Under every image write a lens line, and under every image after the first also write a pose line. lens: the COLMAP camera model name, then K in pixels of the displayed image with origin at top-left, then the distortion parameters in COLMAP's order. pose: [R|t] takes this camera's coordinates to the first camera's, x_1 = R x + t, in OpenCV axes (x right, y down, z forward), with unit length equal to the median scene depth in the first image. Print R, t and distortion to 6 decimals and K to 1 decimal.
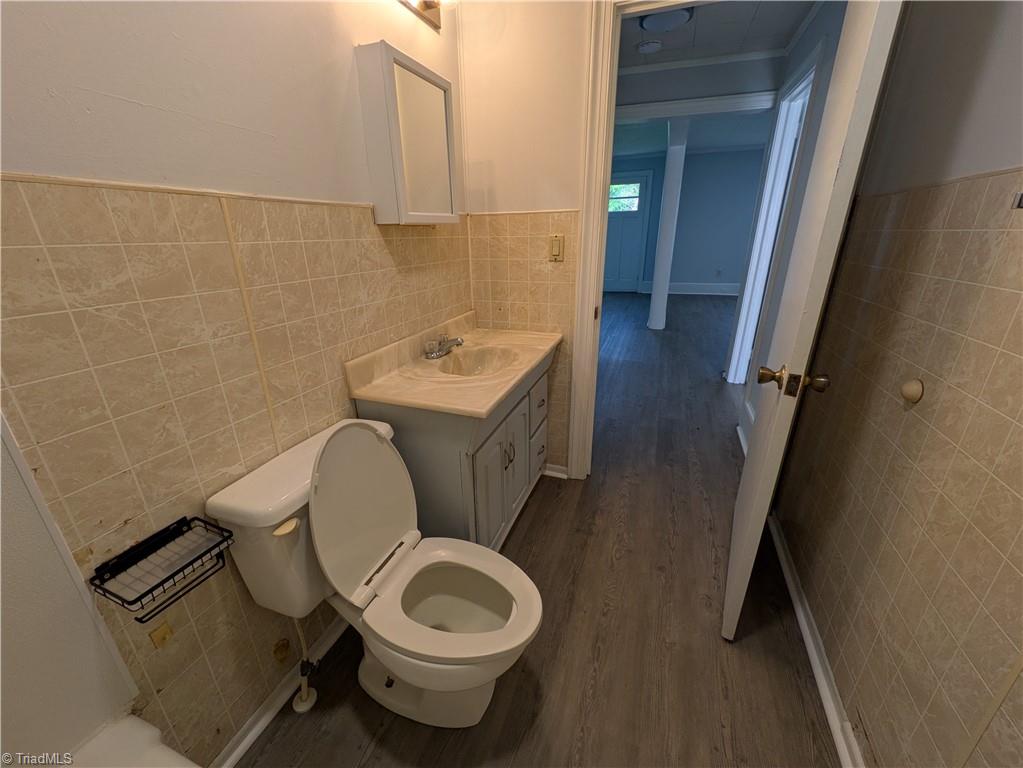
lens RADIAL K [[404.5, 0, 512.7], [0, 404.5, 381.7], [0, 0, 1]] dist [0.003799, -0.000044]
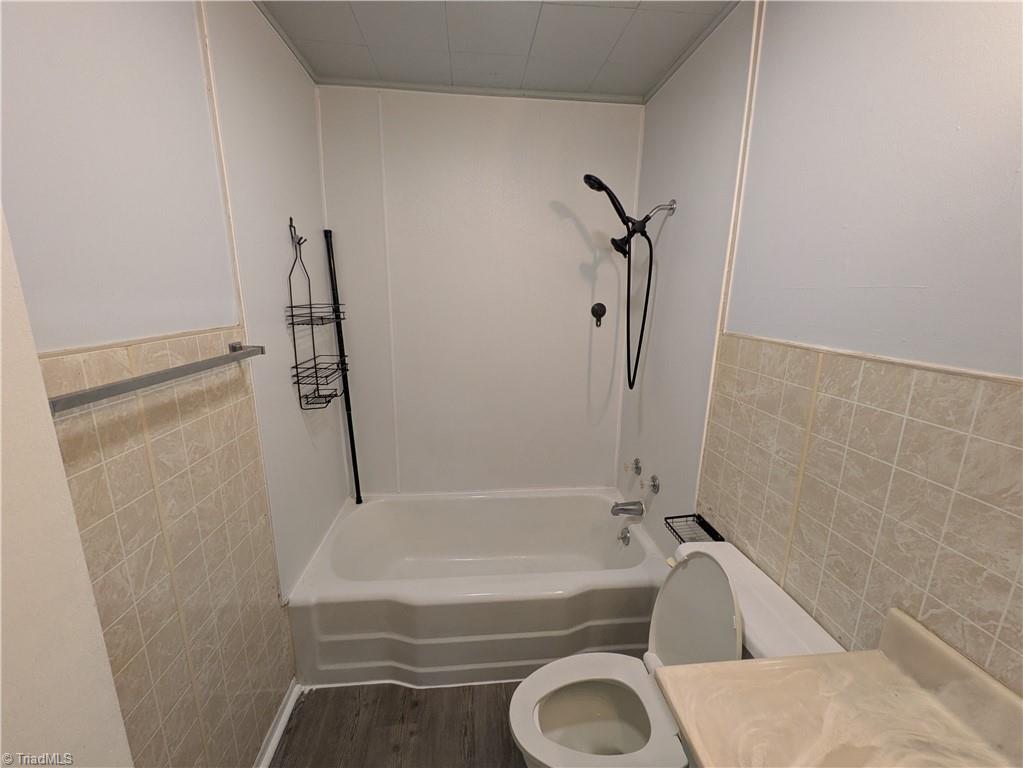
lens RADIAL K [[404.5, 0, 510.6], [0, 404.5, 384.0], [0, 0, 1]] dist [0.003799, -0.000044]
pose [[-0.896943, 0.093267, -0.432198, 0.456761], [-0.159765, 0.843088, 0.513496, -0.732251], [0.412273, 0.529626, -0.741301, 1.363707]]
